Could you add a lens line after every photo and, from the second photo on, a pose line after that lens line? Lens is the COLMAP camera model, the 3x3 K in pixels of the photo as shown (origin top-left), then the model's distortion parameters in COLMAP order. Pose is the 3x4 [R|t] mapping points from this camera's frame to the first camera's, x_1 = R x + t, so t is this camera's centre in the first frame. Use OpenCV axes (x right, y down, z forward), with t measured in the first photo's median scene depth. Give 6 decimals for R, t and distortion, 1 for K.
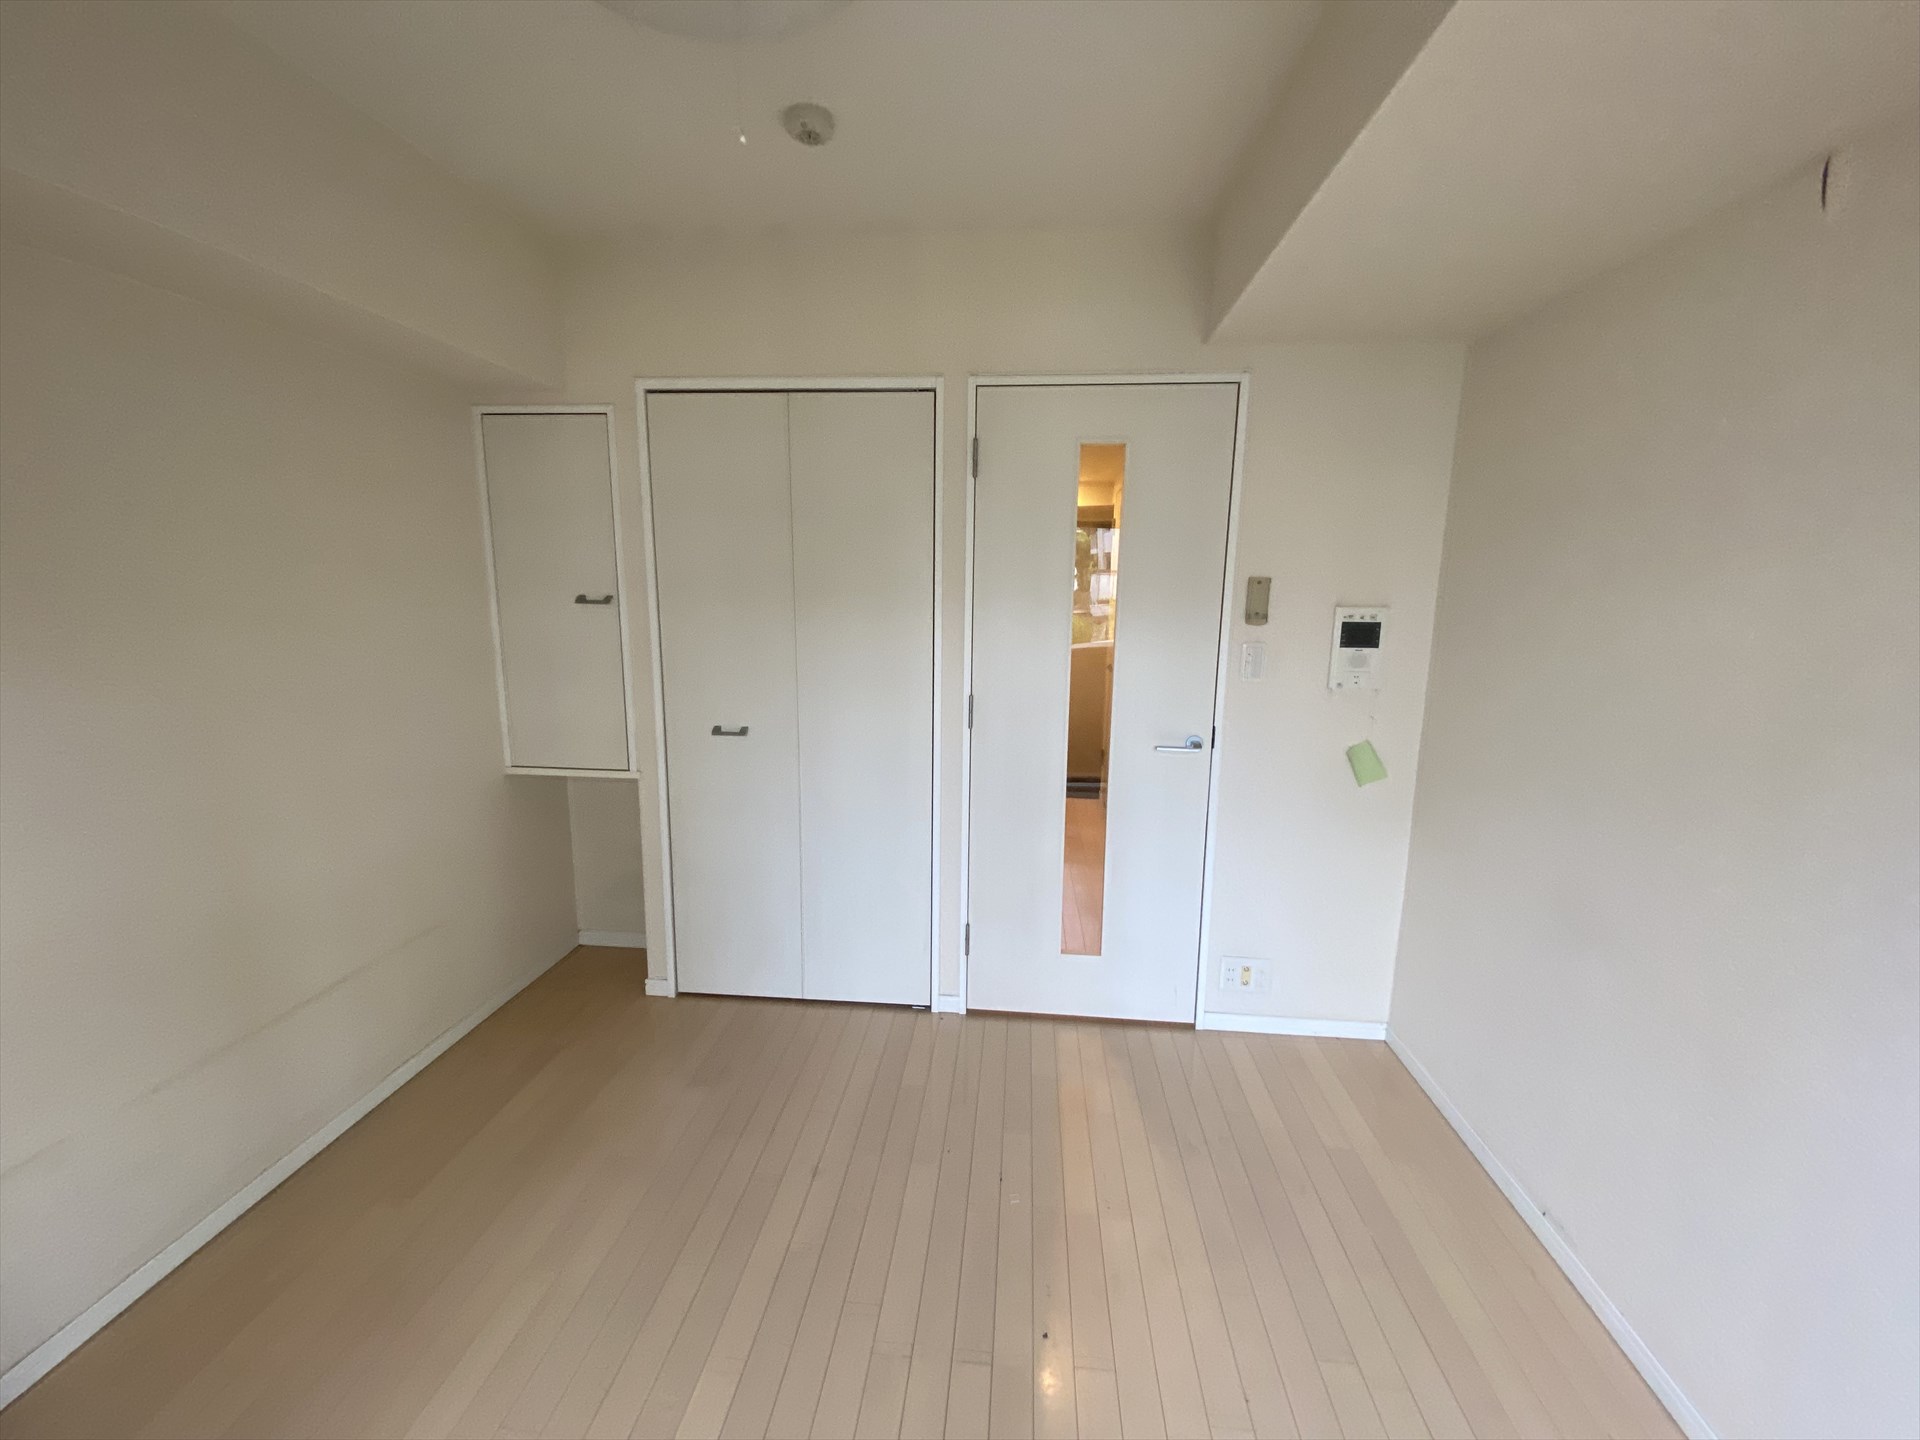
lens RADIAL K [[784.5, 0, 952.9], [0, 784.5, 717.3], [0, 0, 1]] dist [0.025003, -0.021589]
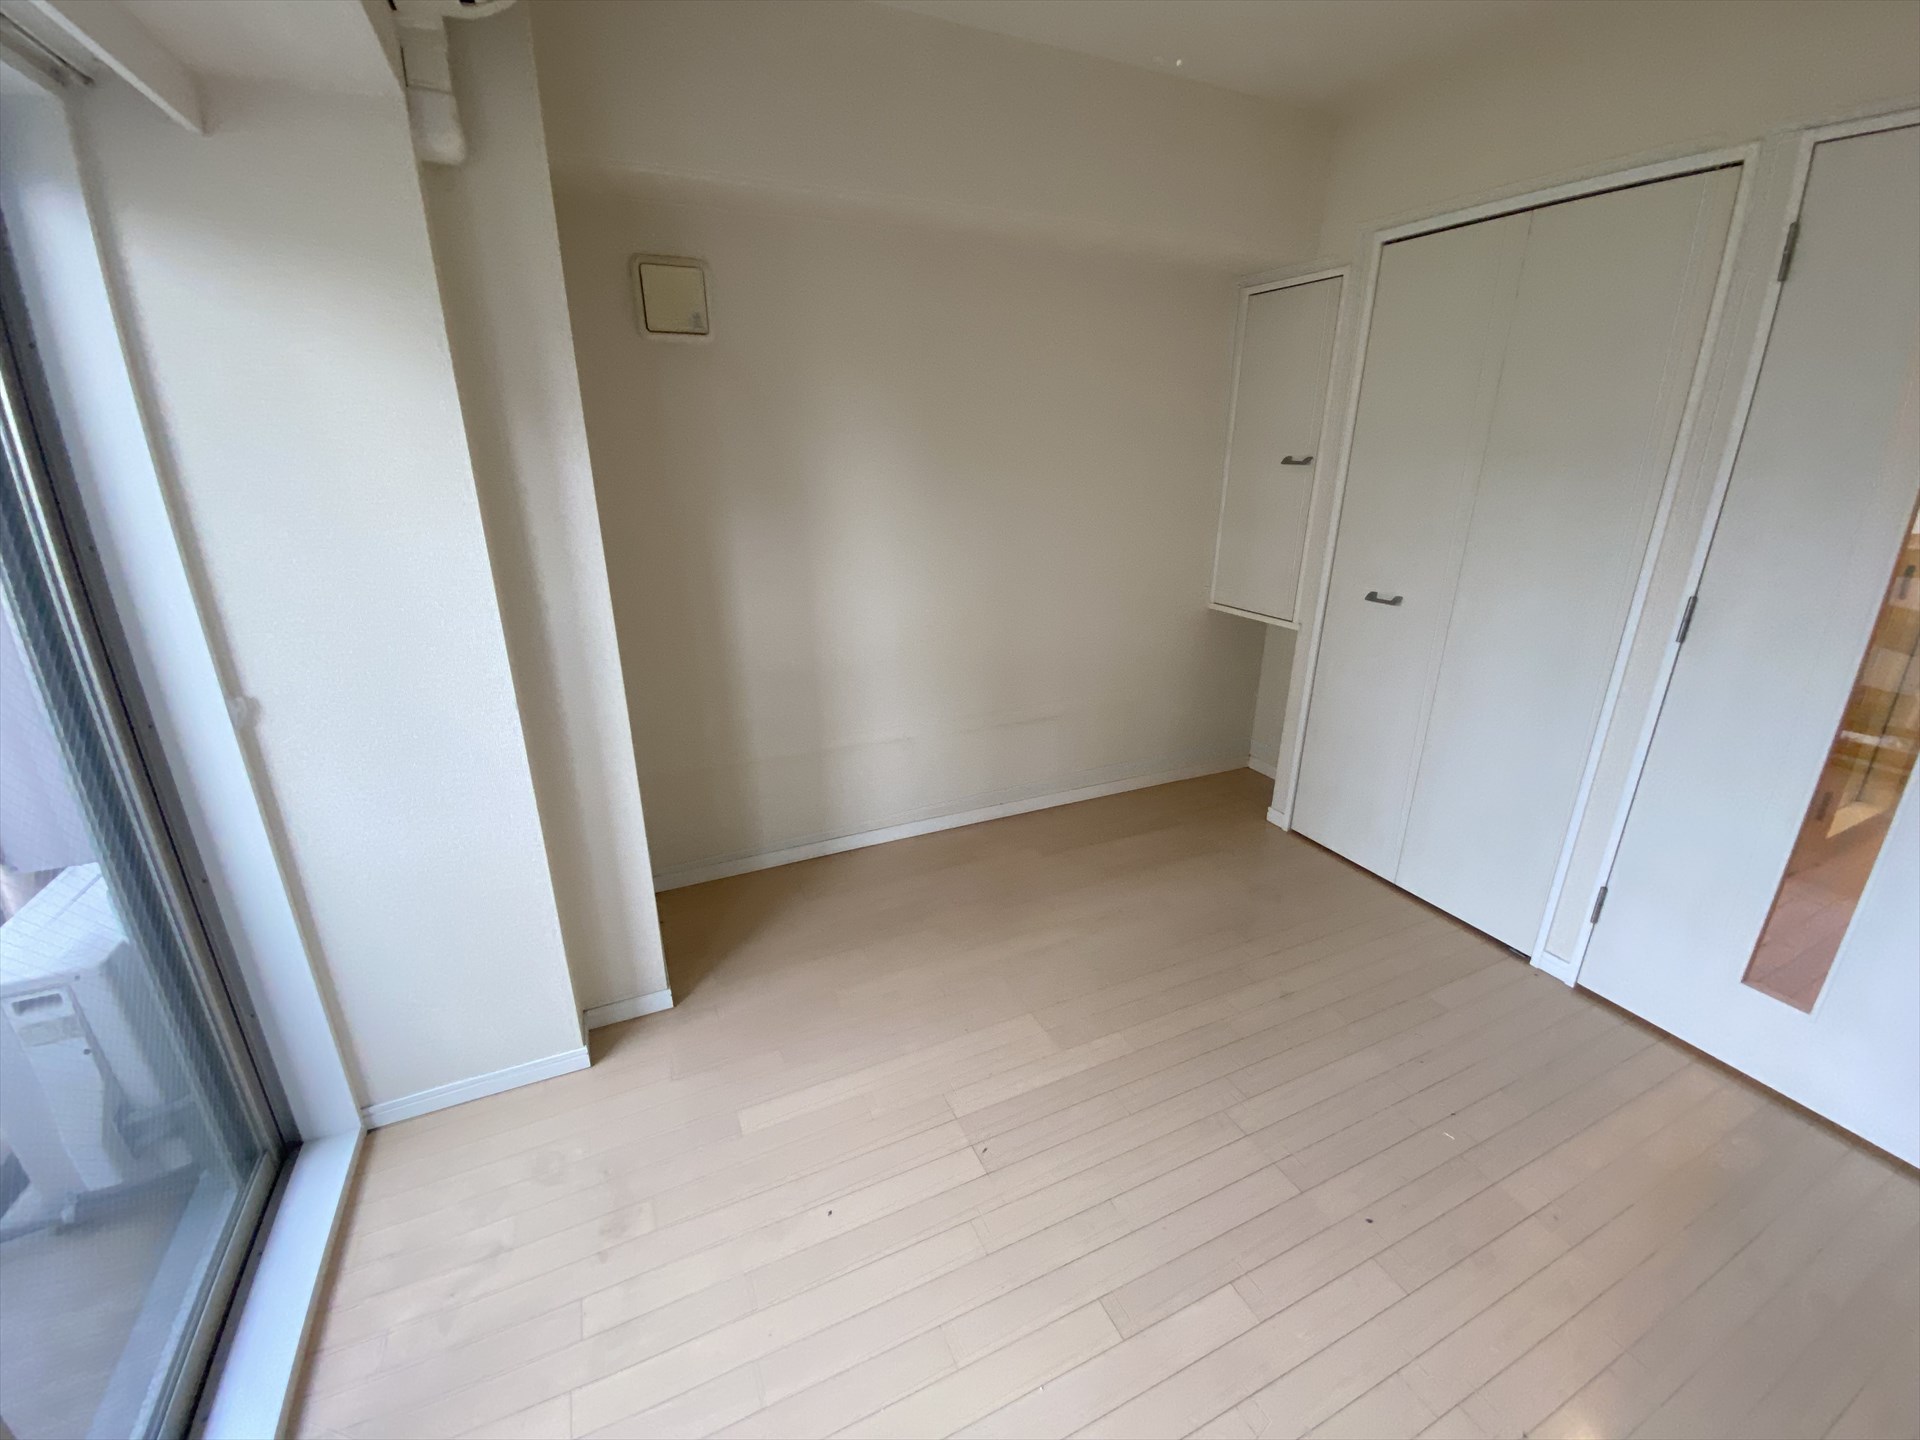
lens RADIAL K [[784.5, 0, 952.9], [0, 784.5, 717.3], [0, 0, 1]] dist [0.025003, -0.021589]
pose [[0.491694, 0.272746, -0.826950, 0.318022], [-0.141853, 0.962082, 0.232971, 0.006702], [0.859136, 0.002755, 0.511740, 0.023733]]
